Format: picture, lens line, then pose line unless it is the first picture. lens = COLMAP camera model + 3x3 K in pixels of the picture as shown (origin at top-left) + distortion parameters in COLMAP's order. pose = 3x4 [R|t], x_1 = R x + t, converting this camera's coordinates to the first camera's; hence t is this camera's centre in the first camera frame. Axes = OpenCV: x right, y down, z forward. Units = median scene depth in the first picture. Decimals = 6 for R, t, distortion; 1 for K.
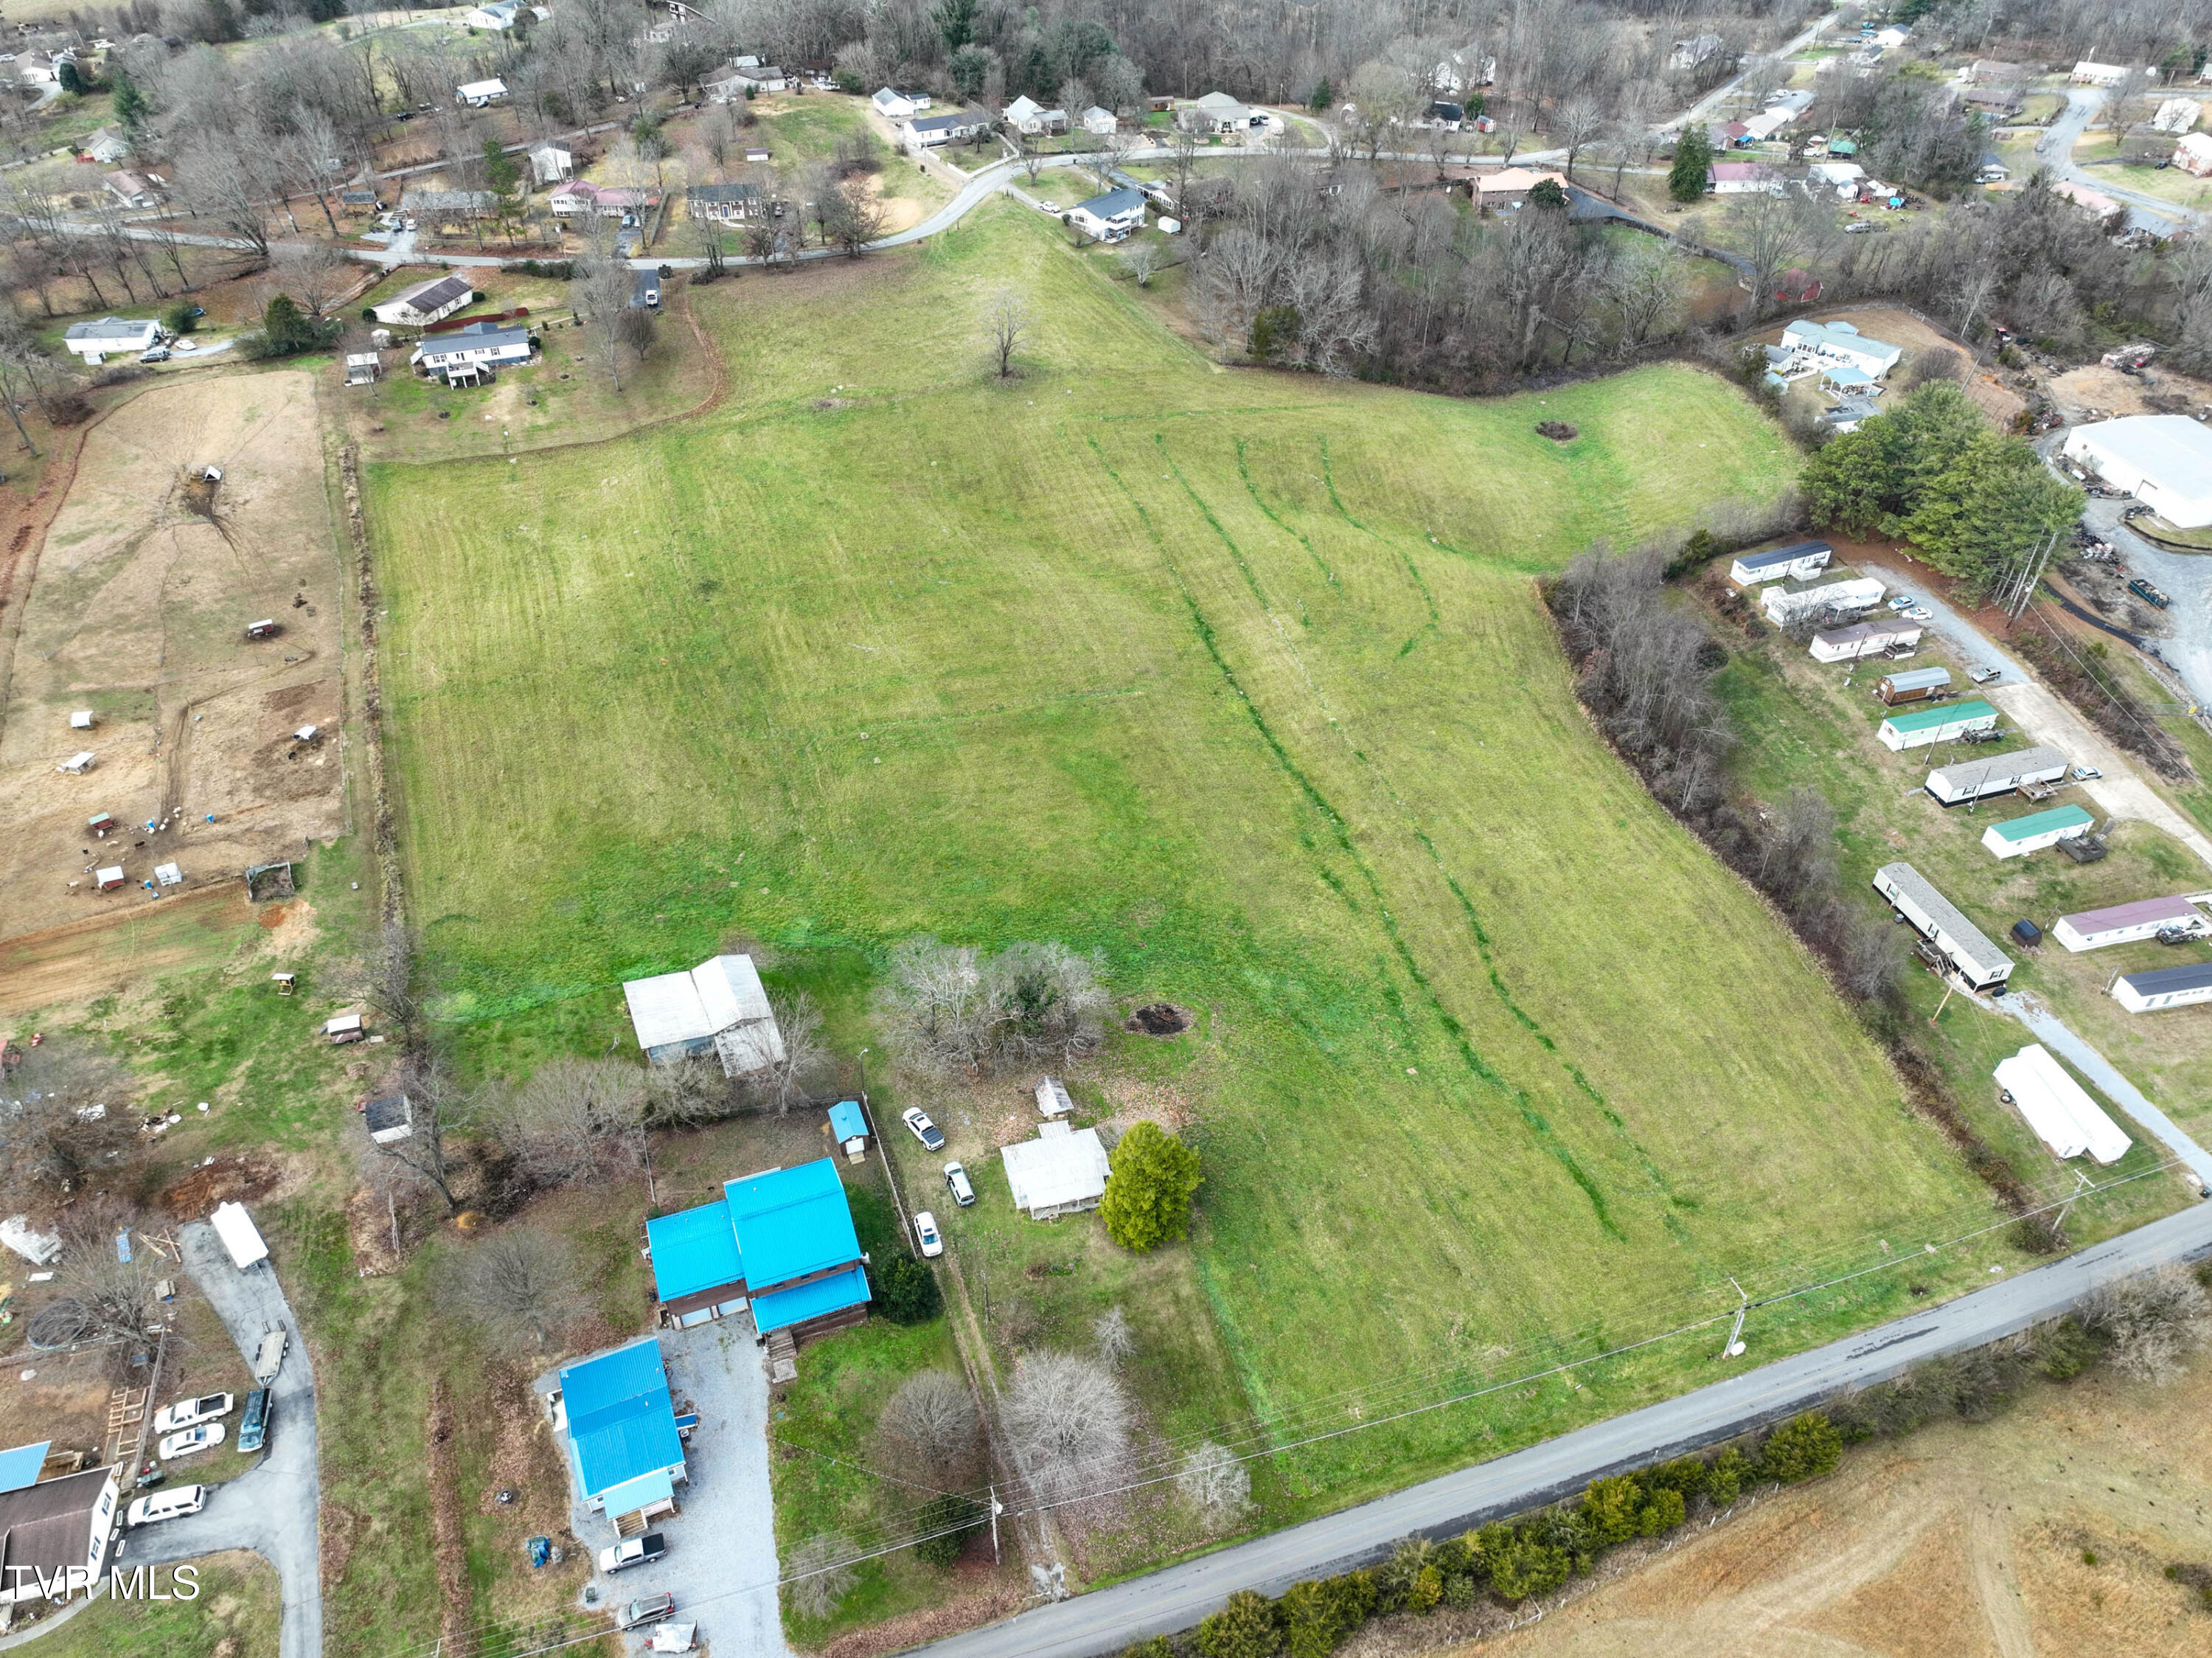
lens RADIAL K [[1558.4, 0, 1114.1], [0, 1558.4, 833.7], [0, 0, 1]] dist [0.002636, 0.015028]
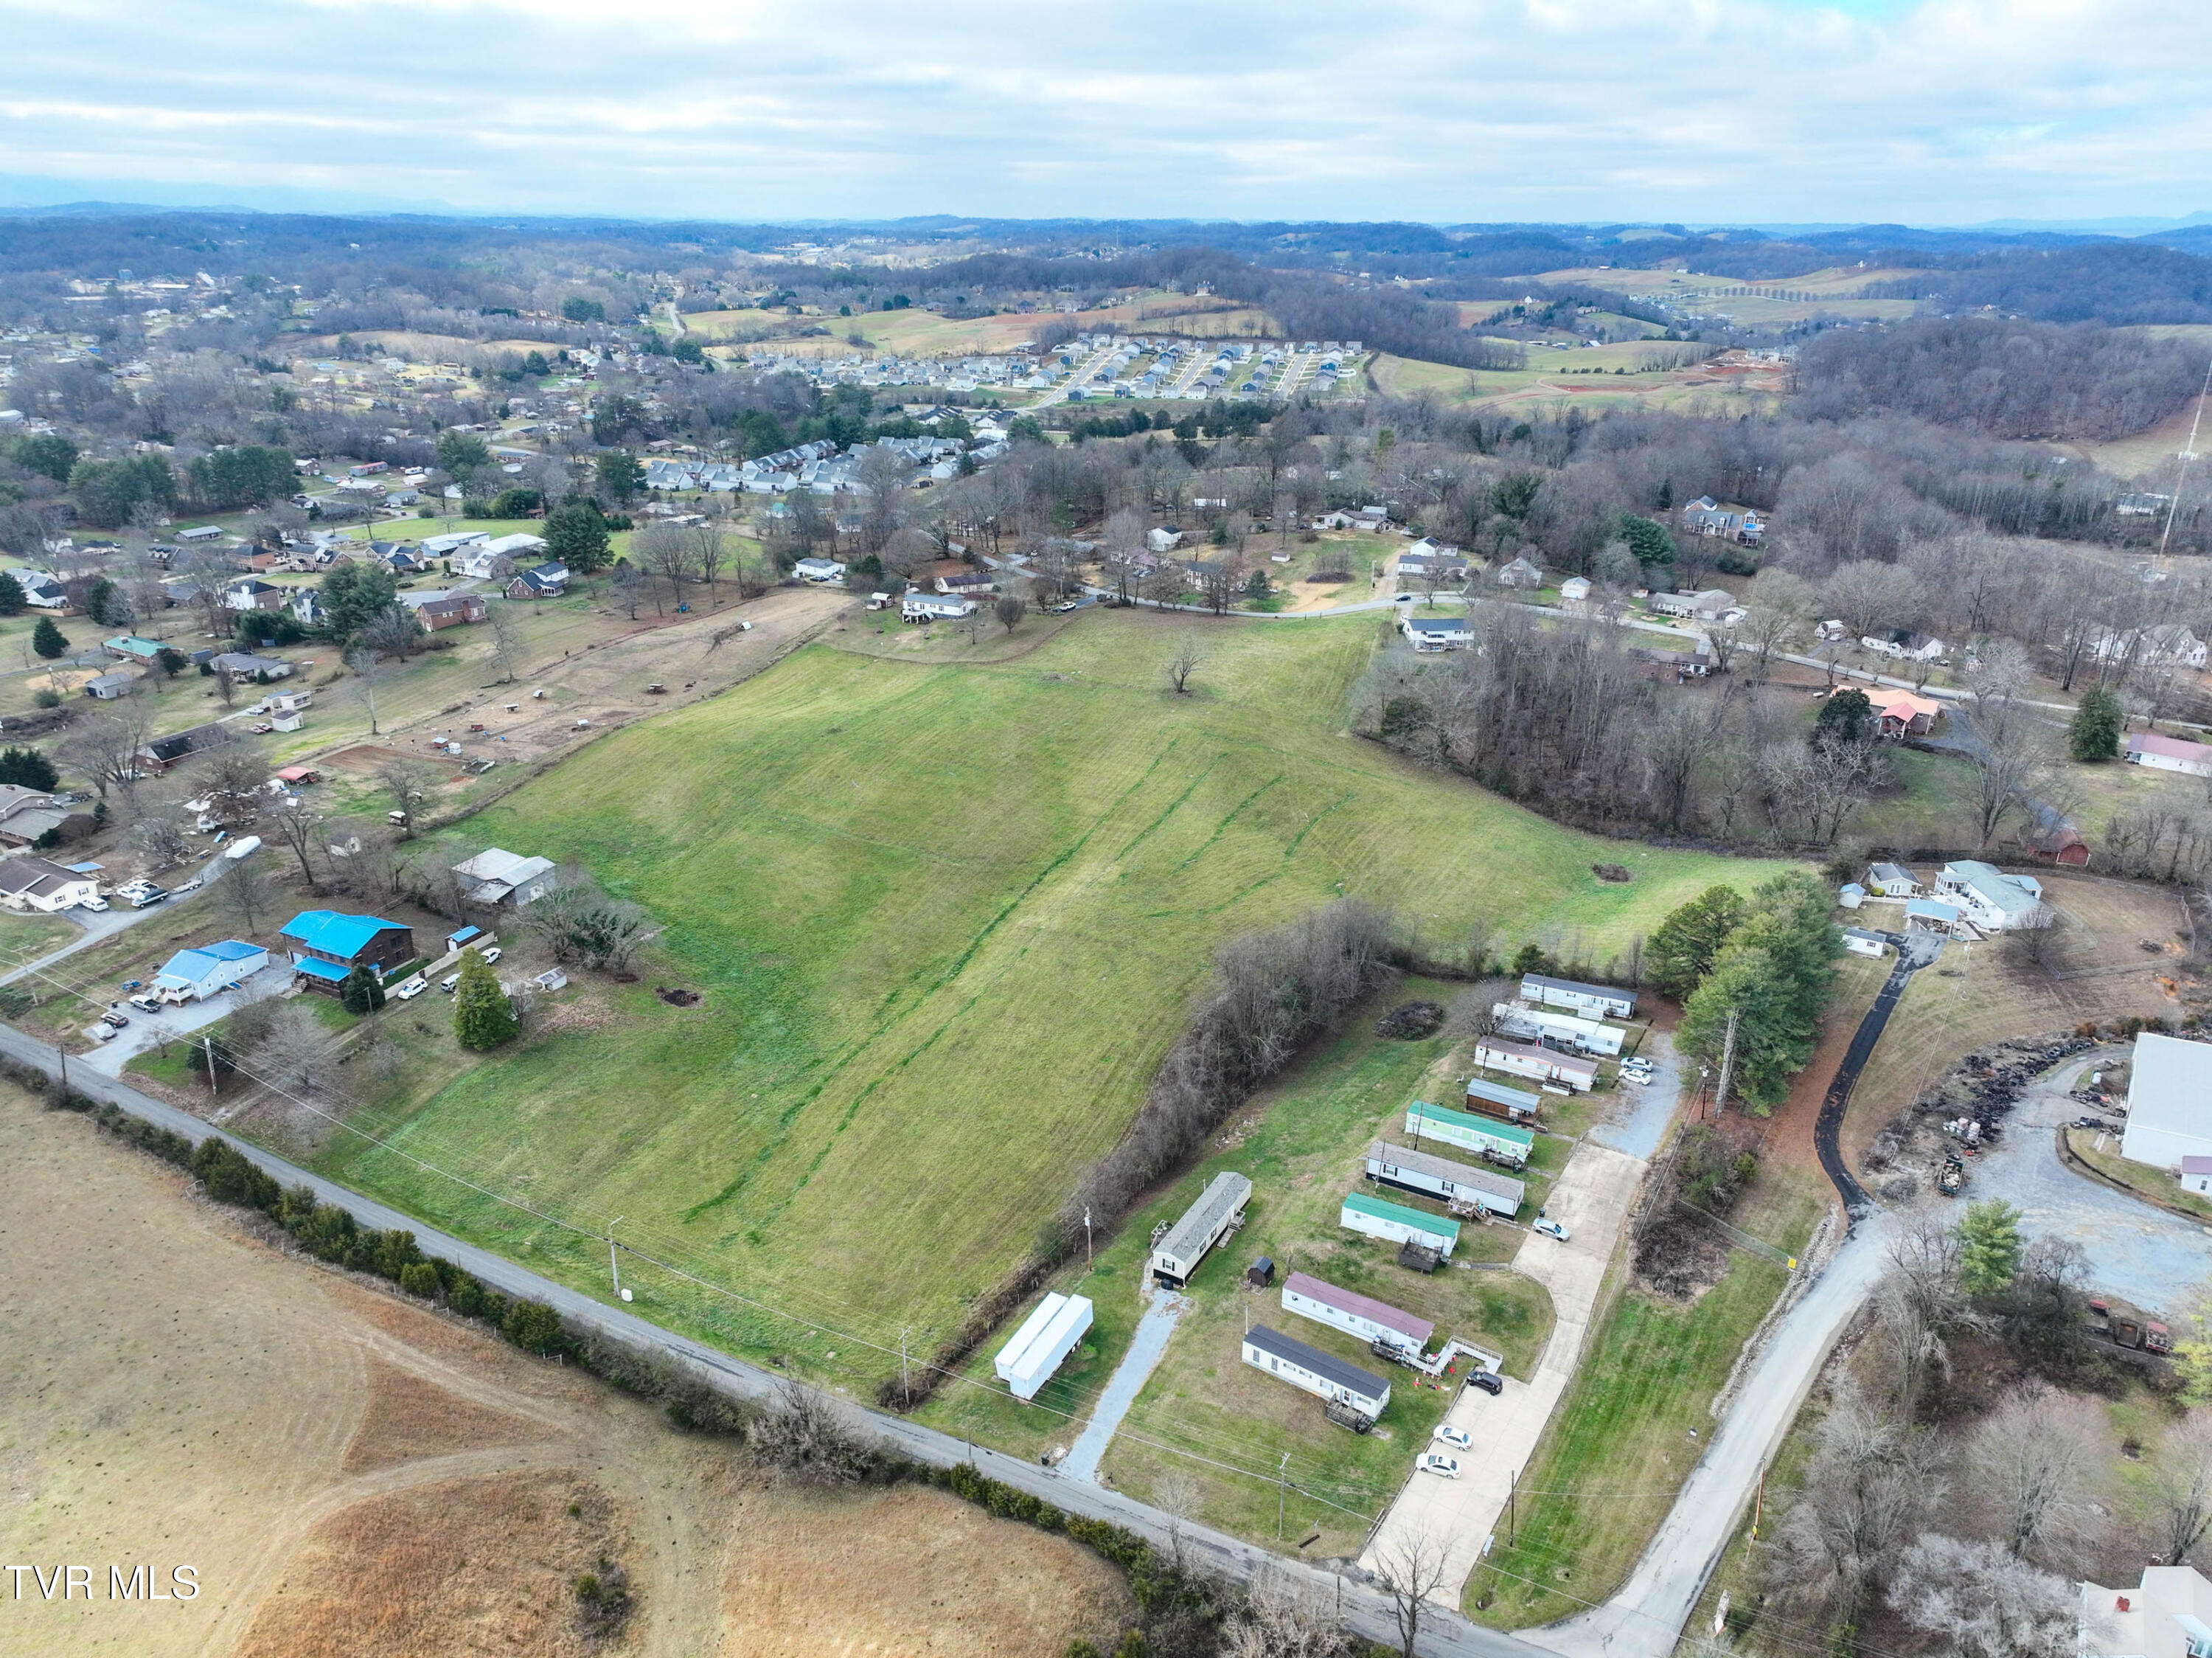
lens RADIAL K [[1558.4, 0, 1109.1], [0, 1558.4, 825.6], [0, 0, 1]] dist [0.002636, 0.015028]
pose [[0.689492, 0.262449, -0.675071, 0.999419], [-0.462560, 0.876770, -0.131577, -0.007039], [0.557350, 0.402982, 0.725924, 0.119001]]
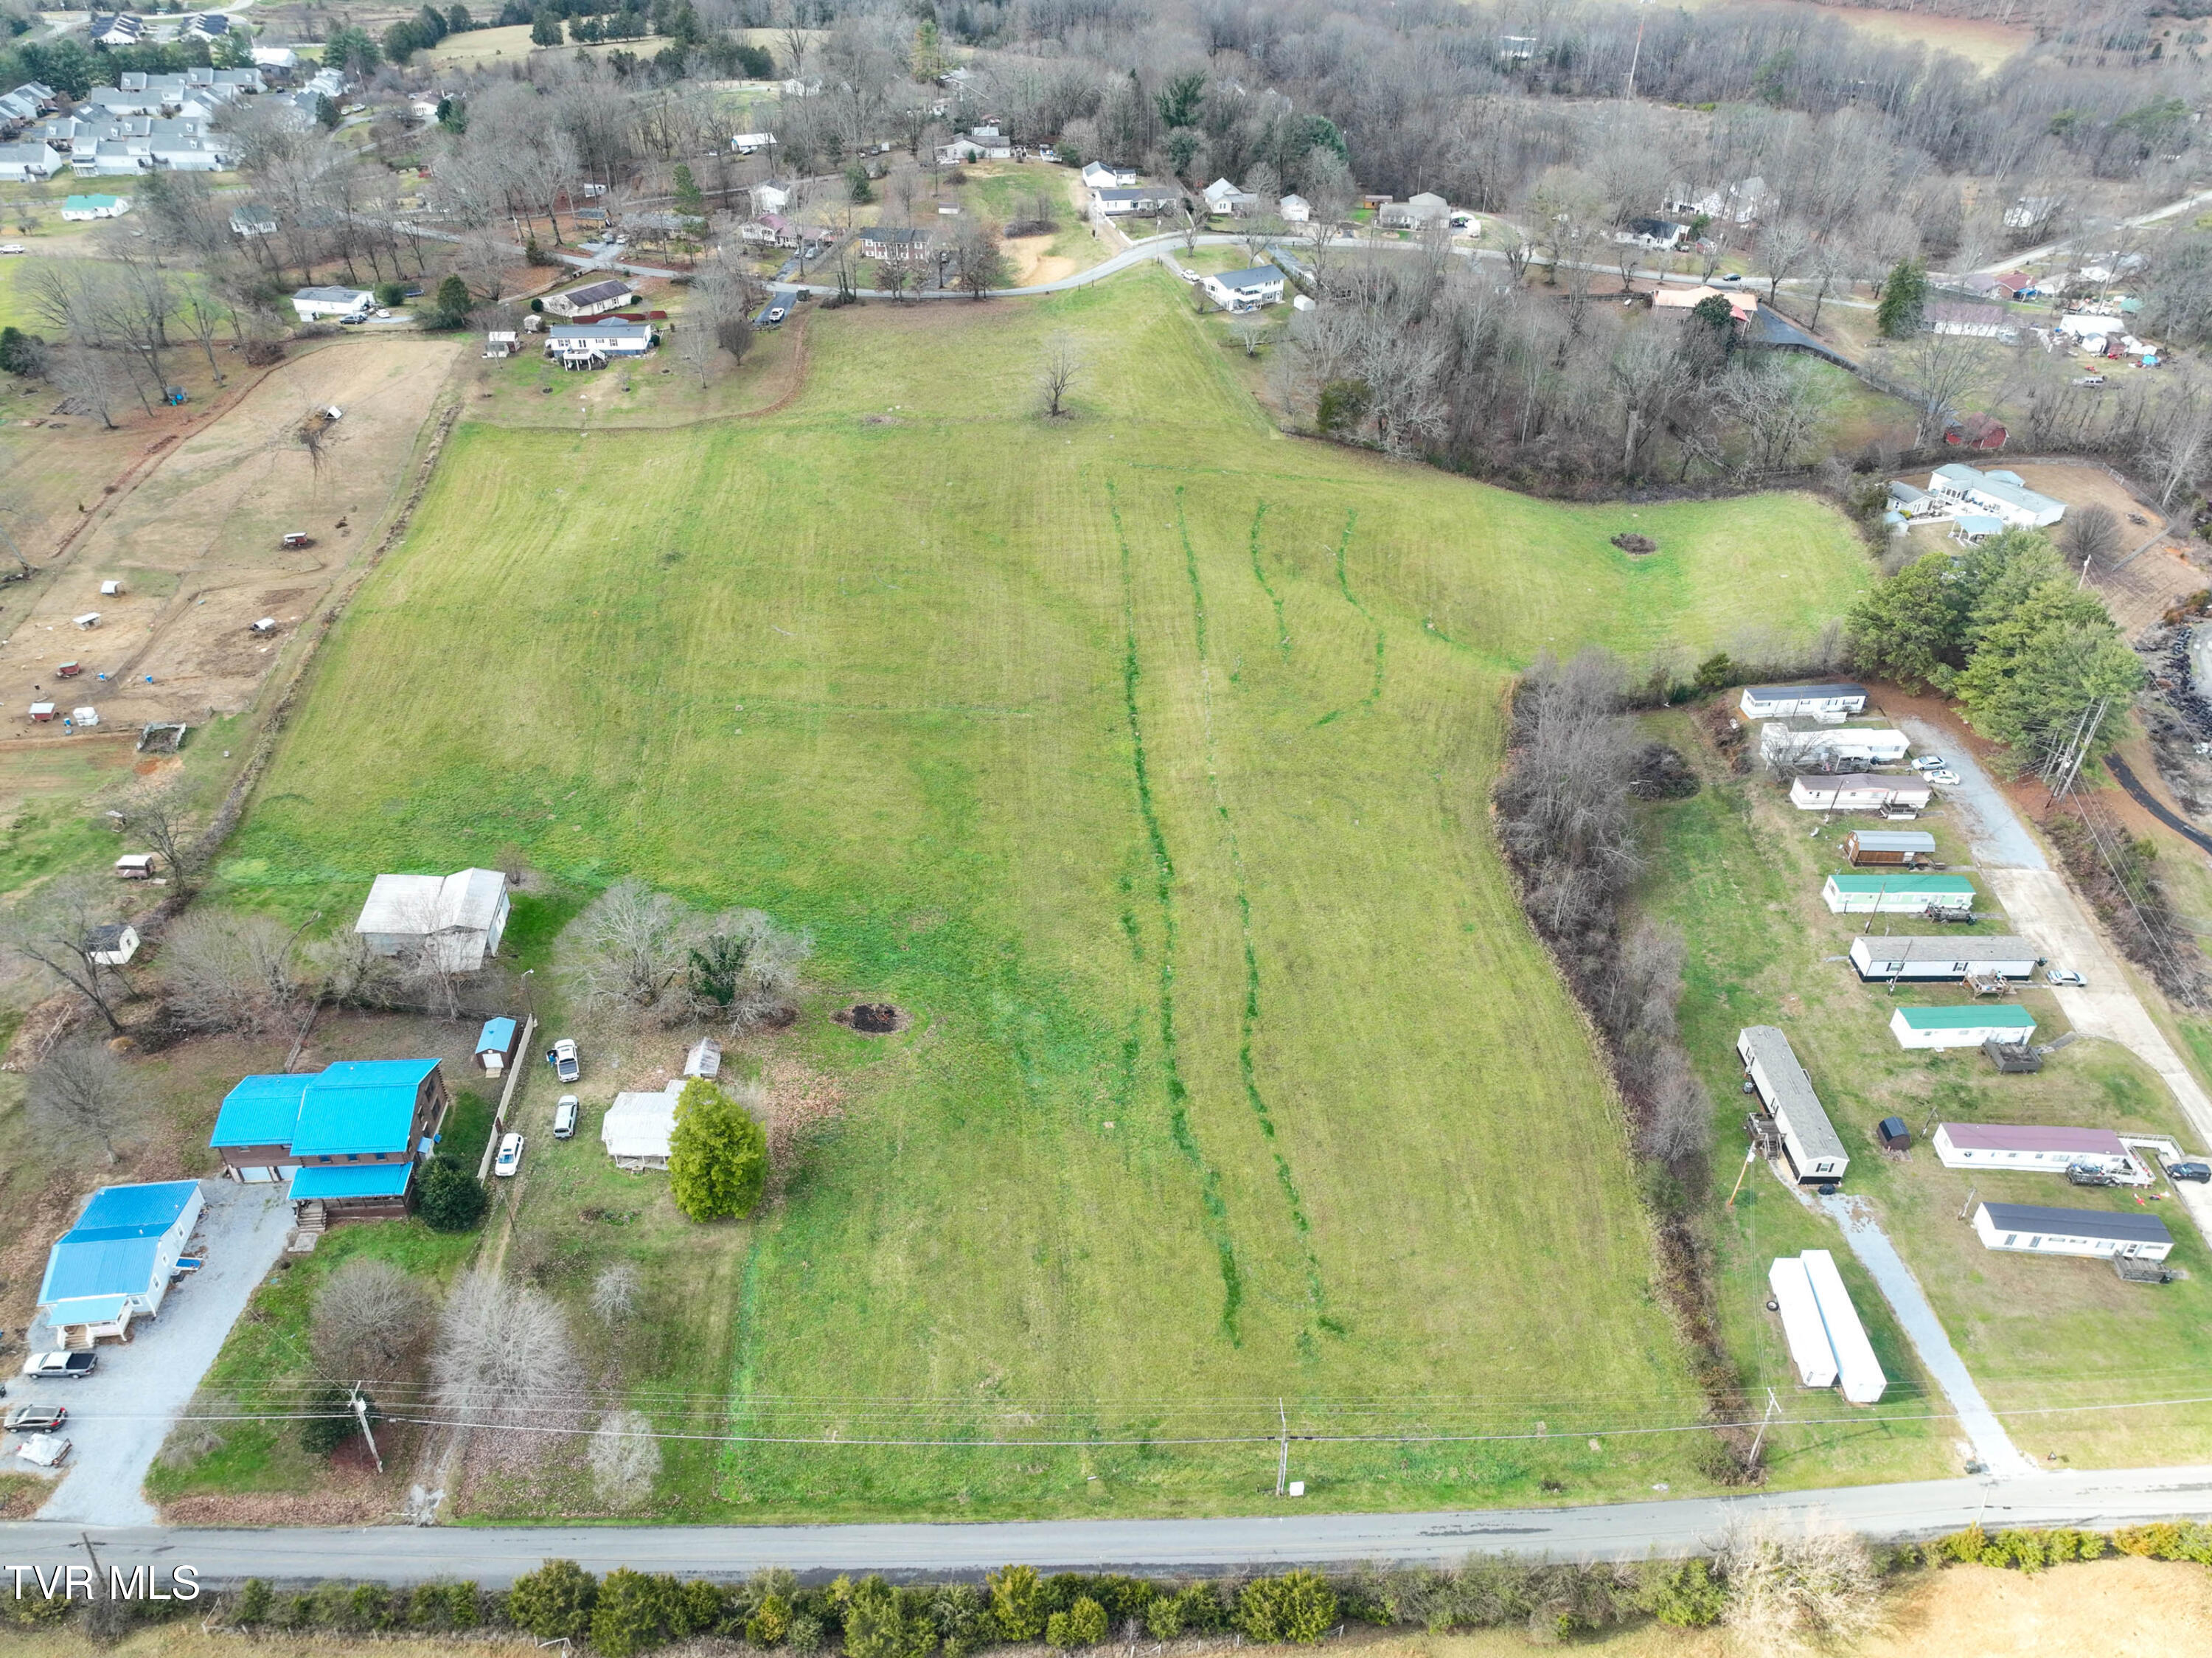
lens RADIAL K [[1558.4, 0, 1111.6], [0, 1558.4, 829.7], [0, 0, 1]] dist [0.002636, 0.015028]
pose [[0.958473, 0.169322, -0.229475, 0.313086], [-0.187073, 0.980645, -0.057782, 0.027820], [0.215250, 0.098311, 0.971598, 0.067549]]
